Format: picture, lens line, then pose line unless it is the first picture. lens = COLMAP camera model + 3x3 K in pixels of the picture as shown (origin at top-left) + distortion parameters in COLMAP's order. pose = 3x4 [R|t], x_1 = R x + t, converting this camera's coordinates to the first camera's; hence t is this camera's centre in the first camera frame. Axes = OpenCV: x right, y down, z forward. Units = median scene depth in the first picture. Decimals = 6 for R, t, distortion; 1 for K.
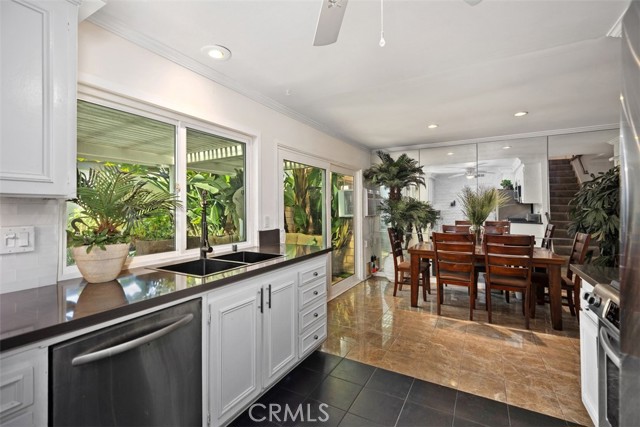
lens RADIAL K [[289.3, 0, 320.3], [0, 289.3, 206.5], [0, 0, 1]] dist [0.008261, -0.000692]
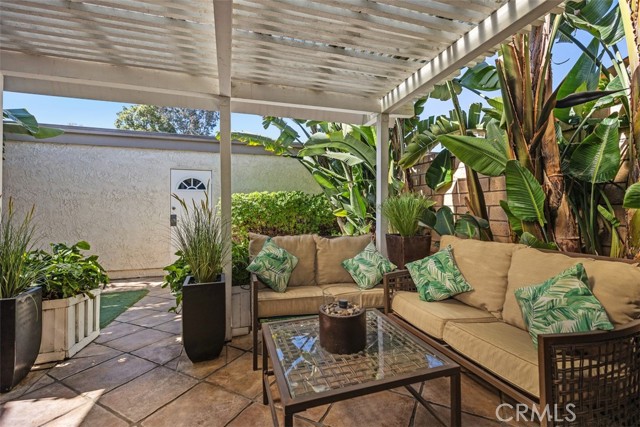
lens RADIAL K [[289.3, 0, 320.3], [0, 289.3, 206.3], [0, 0, 1]] dist [0.008261, -0.000692]
pose [[0.731810, -0.005053, -0.681490, -0.010933], [-0.003334, 0.999934, -0.010995, 0.050973], [0.681500, 0.010318, 0.731745, 0.584136]]
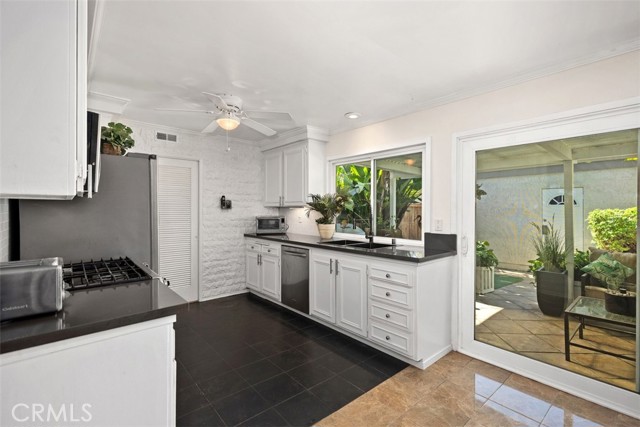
lens RADIAL K [[289.3, 0, 319.2], [0, 289.3, 210.3], [0, 0, 1]] dist [0.008261, -0.000692]
pose [[-0.338175, 0.004841, -0.941071, 0.439094], [0.001293, 0.999988, 0.004679, -0.001040], [0.941082, 0.000365, -0.338177, 0.480442]]
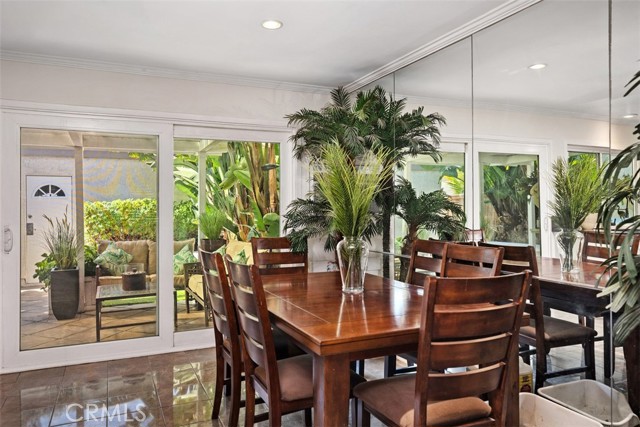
lens RADIAL K [[466.4, 0, 318.8], [0, 466.4, 204.8], [0, 0, 1]] dist [0.014295, 0.003676]
pose [[0.806955, -0.001405, -0.590611, 0.611775], [0.001958, 0.999998, 0.000296, 0.012250], [0.590609, -0.001395, 0.806956, 0.289709]]
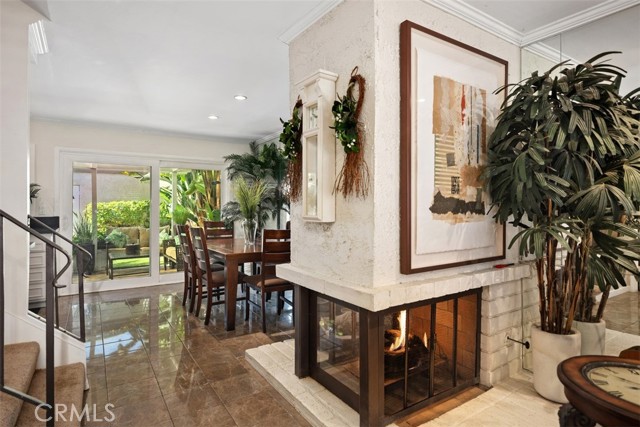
lens RADIAL K [[349.0, 0, 320.8], [0, 349.0, 204.1], [0, 0, 1]] dist [0.003558, 0.000266]
pose [[0.891617, -0.001646, -0.452788, 0.843591], [0.000939, 0.999998, -0.001785, 0.012792], [0.452790, 0.001166, 0.891617, 0.078077]]
